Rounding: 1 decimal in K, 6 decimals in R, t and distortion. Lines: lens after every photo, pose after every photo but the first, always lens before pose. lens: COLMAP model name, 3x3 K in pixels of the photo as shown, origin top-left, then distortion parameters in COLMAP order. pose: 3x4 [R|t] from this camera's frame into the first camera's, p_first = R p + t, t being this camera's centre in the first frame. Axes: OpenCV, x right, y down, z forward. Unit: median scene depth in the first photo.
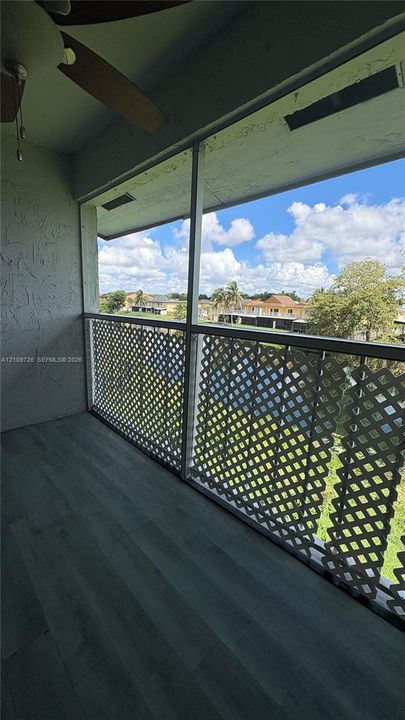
lens RADIAL K [[288.1, 0, 202.5], [0, 288.1, 360.0], [0, 0, 1]] dist [0.001053, 0.000263]
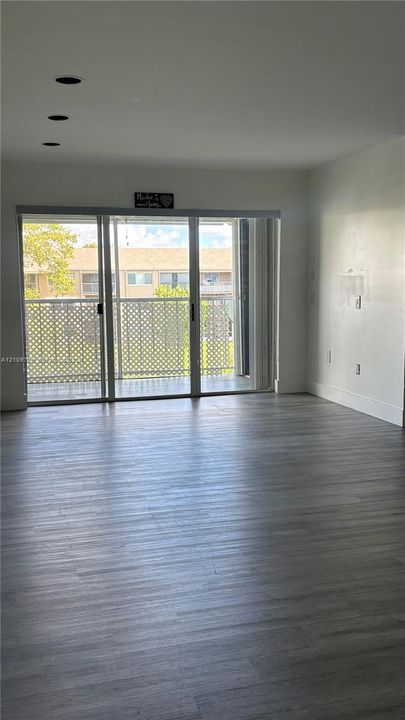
lens RADIAL K [[670.2, 0, 202.5], [0, 670.2, 360.0], [0, 0, 1]] dist [0.008044, 0.003382]
pose [[0.471401, -0.137416, 0.871147, -2.578726], [0.198175, 0.979030, 0.047195, 0.131528], [-0.859365, 0.150392, 0.488748, -1.170422]]
